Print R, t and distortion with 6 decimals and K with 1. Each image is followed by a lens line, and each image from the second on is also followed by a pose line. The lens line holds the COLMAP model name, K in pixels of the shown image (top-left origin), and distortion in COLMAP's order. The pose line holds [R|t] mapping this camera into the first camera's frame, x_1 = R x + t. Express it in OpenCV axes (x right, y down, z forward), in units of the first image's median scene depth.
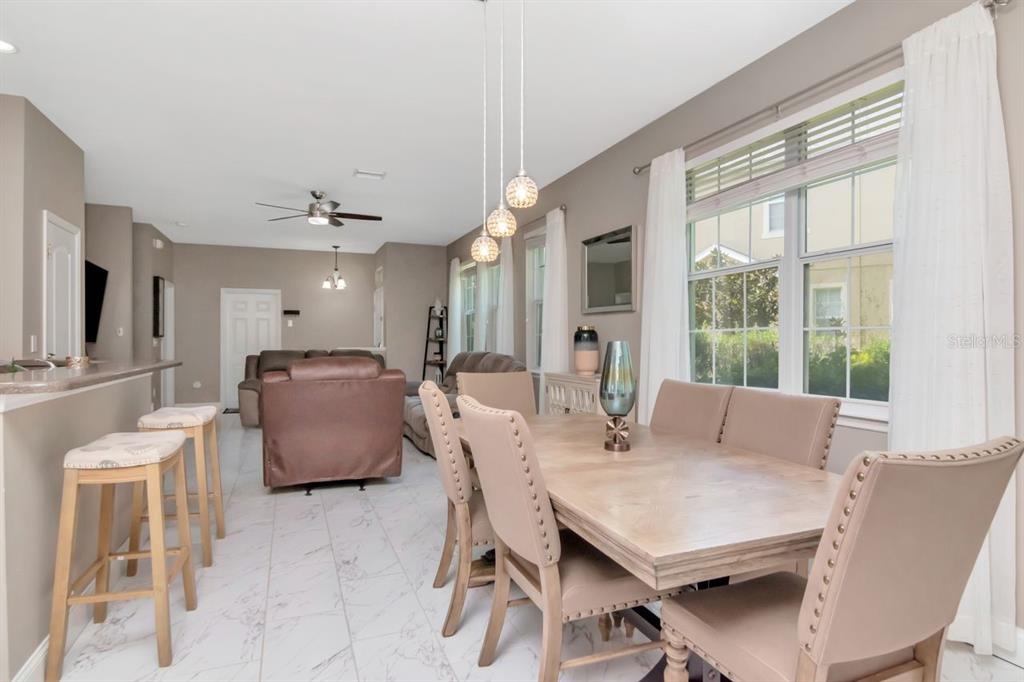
lens RADIAL K [[550.7, 0, 512.0], [0, 550.7, 341.0], [0, 0, 1]] dist [0.000633, -0.010087]
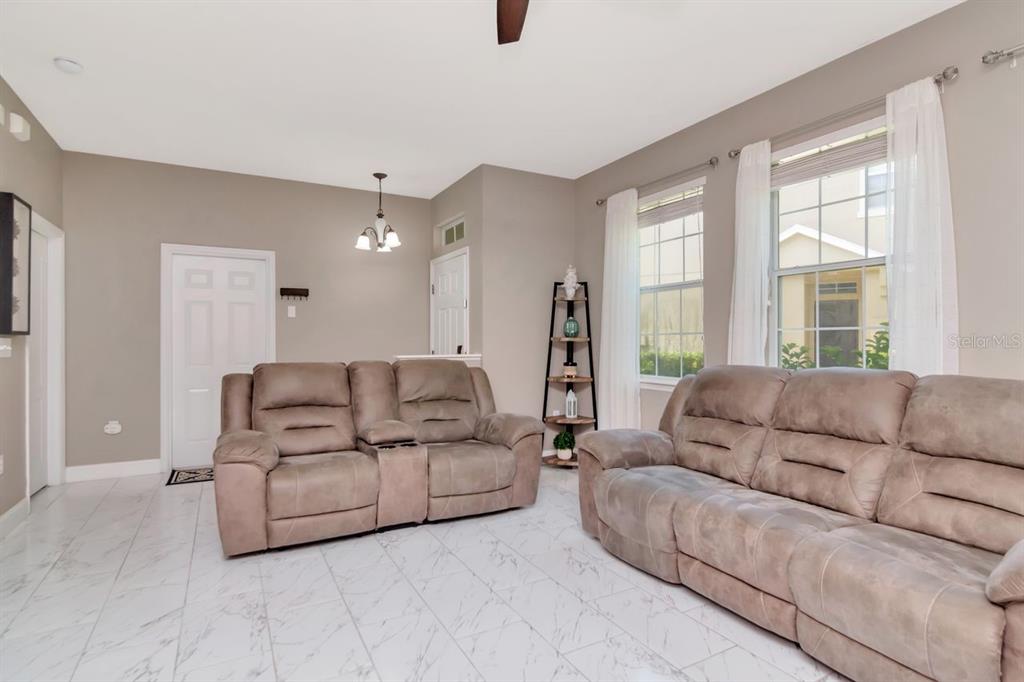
lens RADIAL K [[522.9, 0, 512.0], [0, 522.9, 341.0], [0, 0, 1]] dist [0.000177, -0.008375]
pose [[0.993451, -0.001209, 0.114253, -0.291614], [0.001380, 0.999998, -0.001415, -0.001095], [-0.114251, 0.001564, 0.993451, 0.537158]]
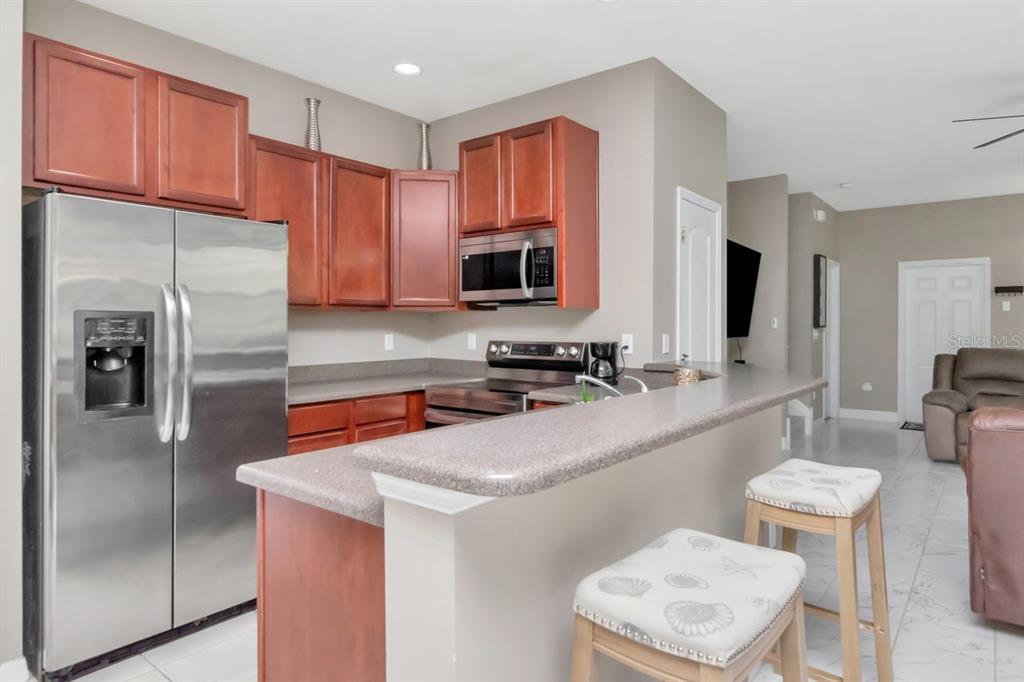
lens RADIAL K [[600.4, 0, 514.0], [0, 600.4, 329.9], [0, 0, 1]] dist [-0.000206, -0.015885]
pose [[0.488494, 0.008012, -0.872530, -0.077889], [-0.000358, 0.999960, 0.008982, -0.011632], [0.872567, -0.004075, 0.488478, 0.154324]]
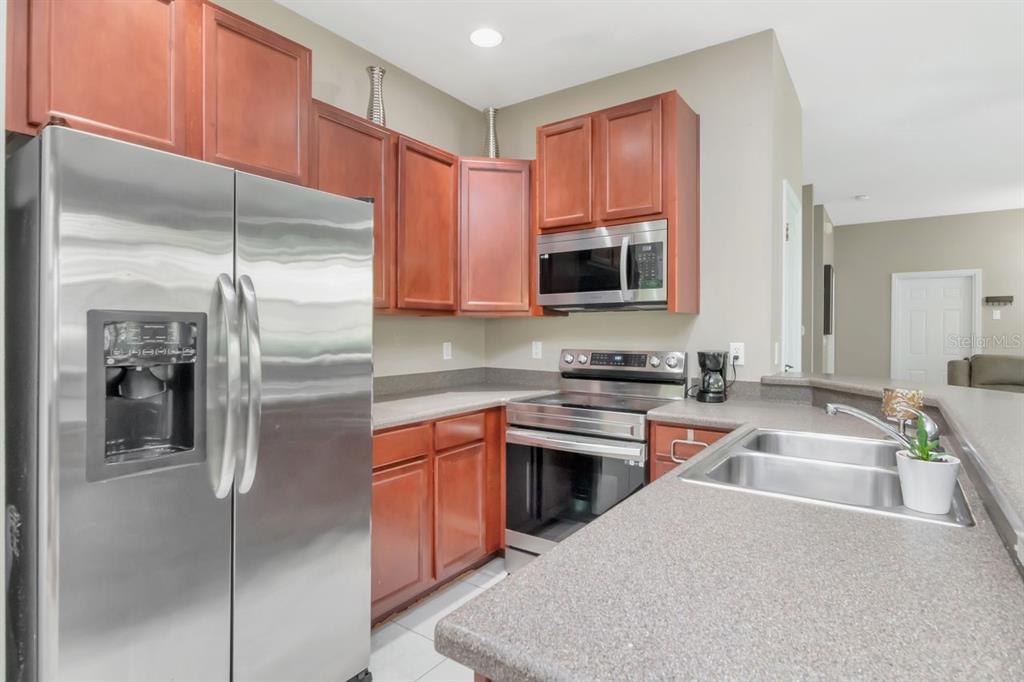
lens RADIAL K [[522.5, 0, 513.3], [0, 522.5, 334.9], [0, 0, 1]] dist [0.000518, -0.010739]
pose [[0.539067, 0.006784, -0.842236, -0.212403], [-0.001651, 0.999974, 0.006998, -0.011879], [0.842261, -0.002382, 0.539064, 0.136059]]
